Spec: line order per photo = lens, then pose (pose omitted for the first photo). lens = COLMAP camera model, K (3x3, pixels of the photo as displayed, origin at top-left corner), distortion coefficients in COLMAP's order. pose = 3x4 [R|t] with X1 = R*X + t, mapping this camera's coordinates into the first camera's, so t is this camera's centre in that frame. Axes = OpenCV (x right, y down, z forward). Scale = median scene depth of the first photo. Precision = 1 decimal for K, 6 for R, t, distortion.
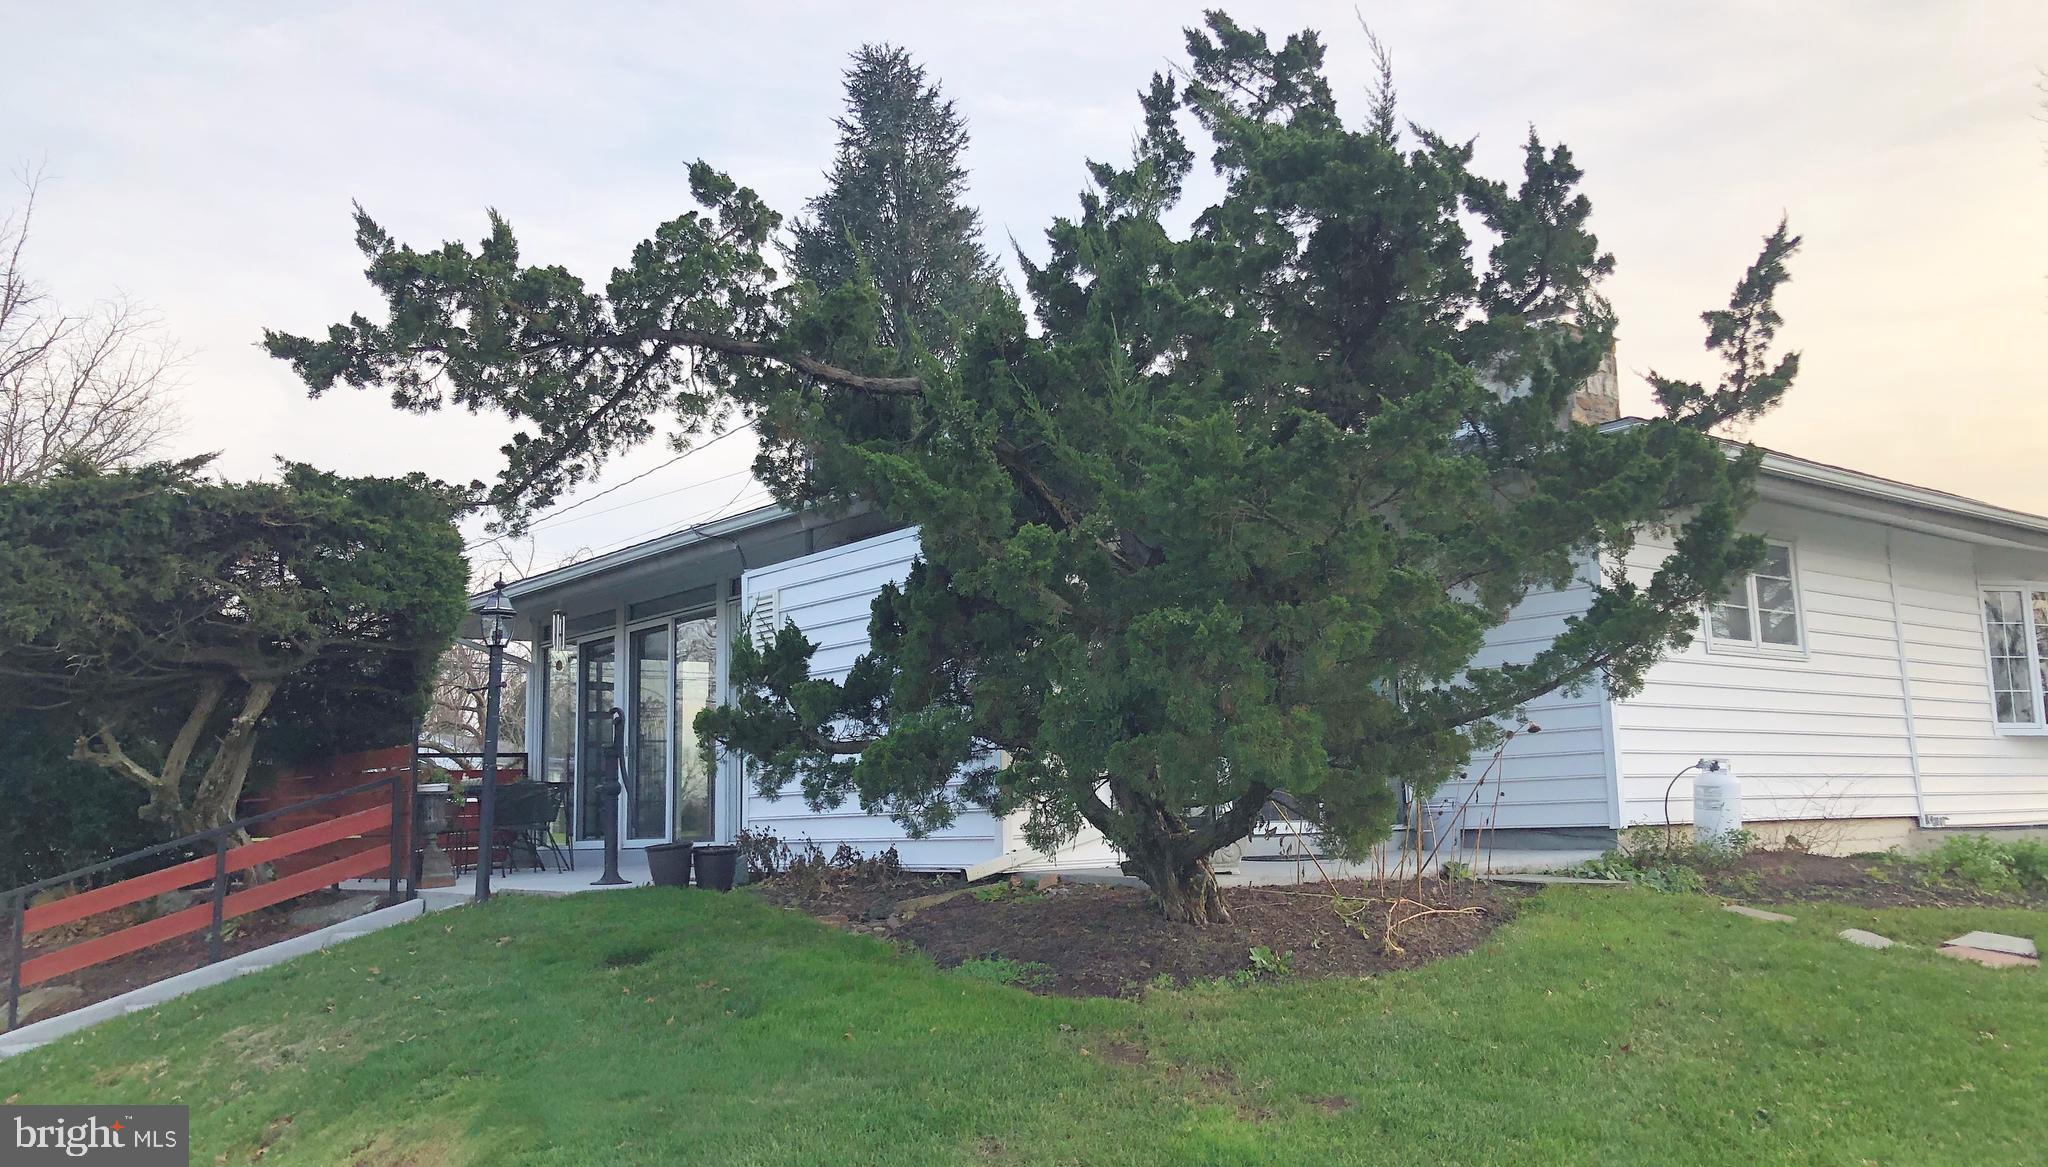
lens RADIAL K [[1653.7, 0, 1024.0], [0, 1653.7, 583.5], [0, 0, 1]] dist [0.088584, -0.000556]
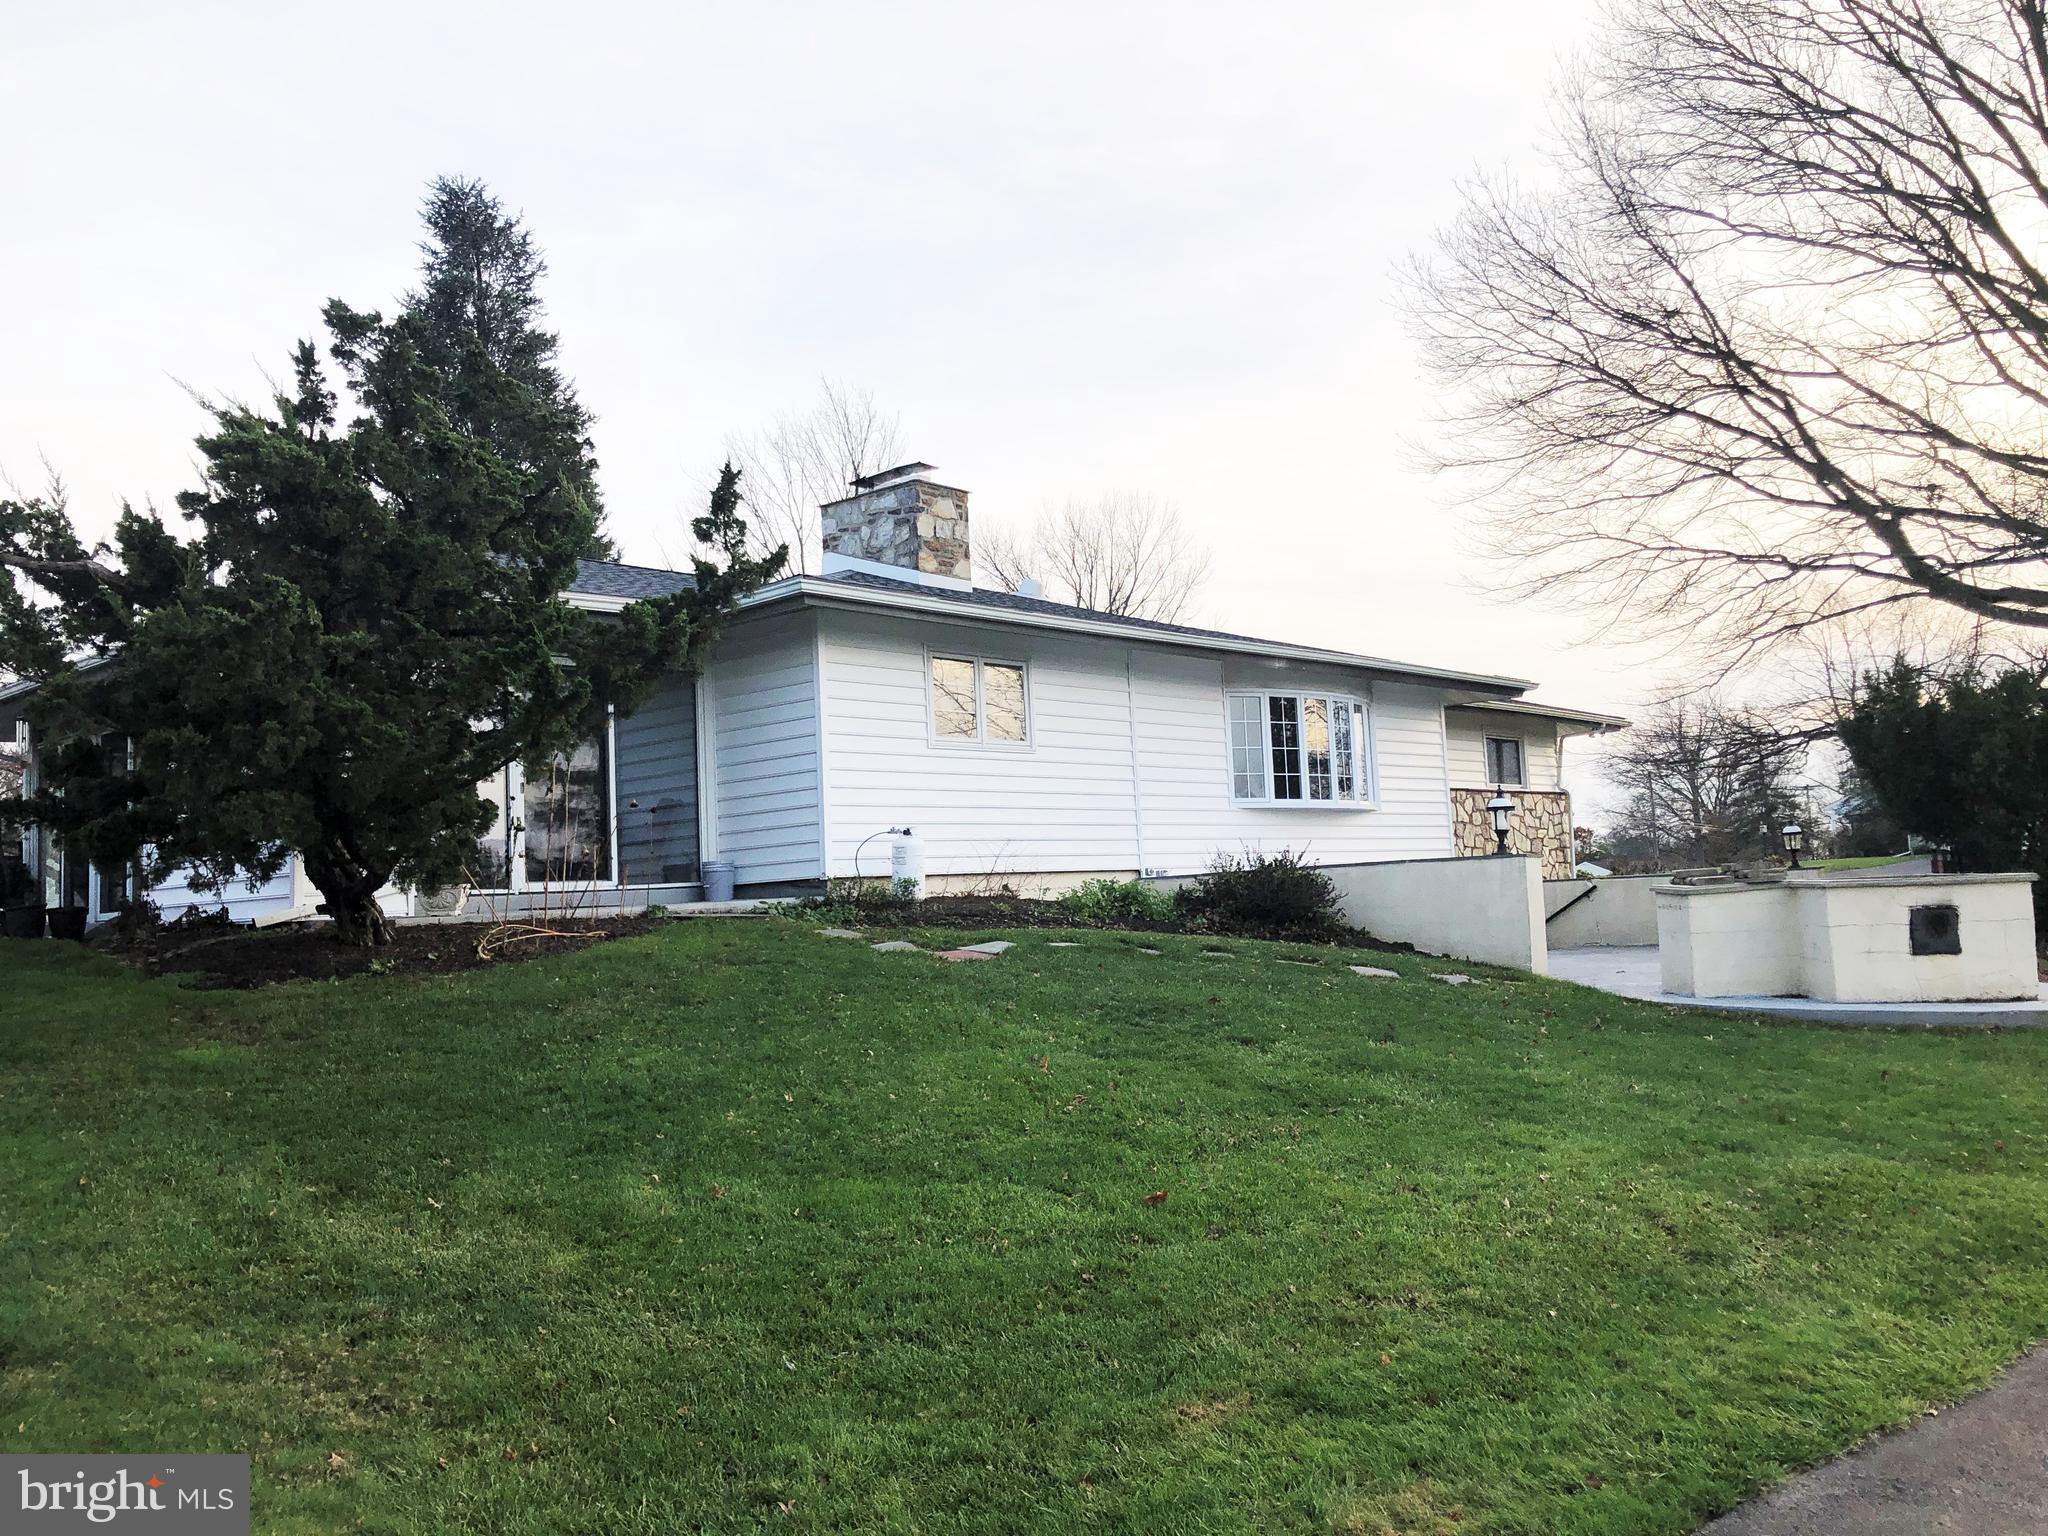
lens RADIAL K [[1670.8, 0, 1024.0], [0, 1670.8, 768.0], [0, 0, 1]] dist [-0.006606, 0.013594]
pose [[0.989518, -0.009717, 0.144080, 0.312417], [0.001872, 0.998513, 0.054487, -0.014662], [-0.144396, -0.053646, 0.988065, -0.322063]]
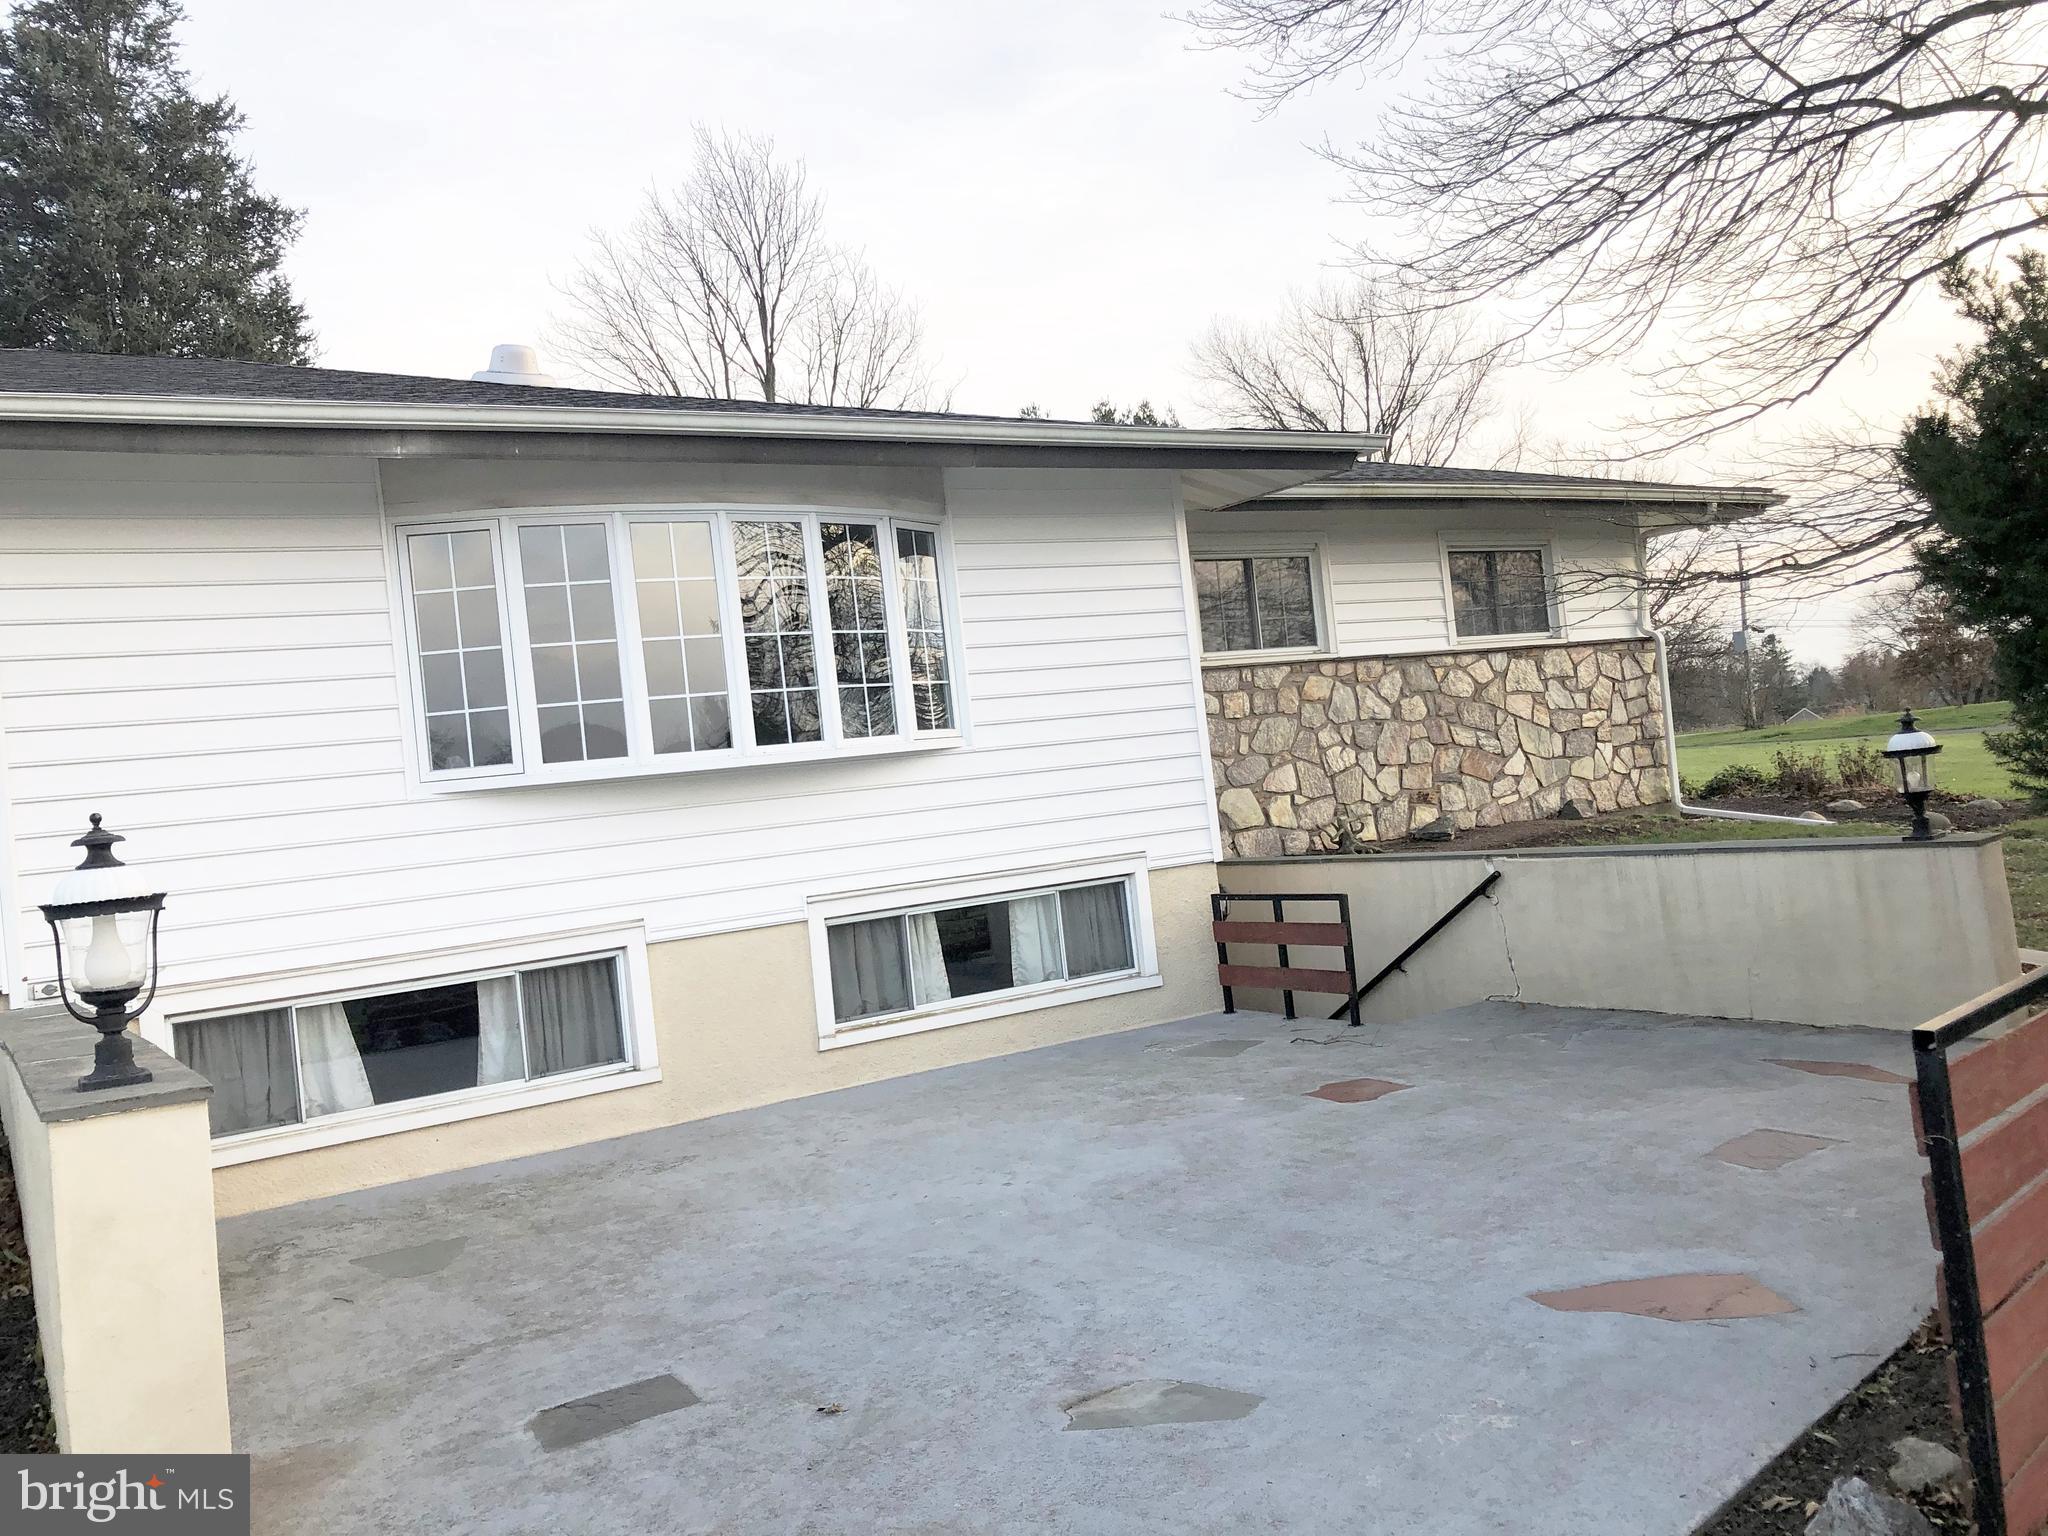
lens RADIAL K [[1670.8, 0, 1024.0], [0, 1670.8, 768.0], [0, 0, 1]] dist [-0.006606, 0.013594]
pose [[0.989686, -0.077915, -0.120210, 1.099897], [0.094017, 0.986418, 0.134684, 0.030281], [0.108083, -0.144596, 0.983570, 0.584736]]
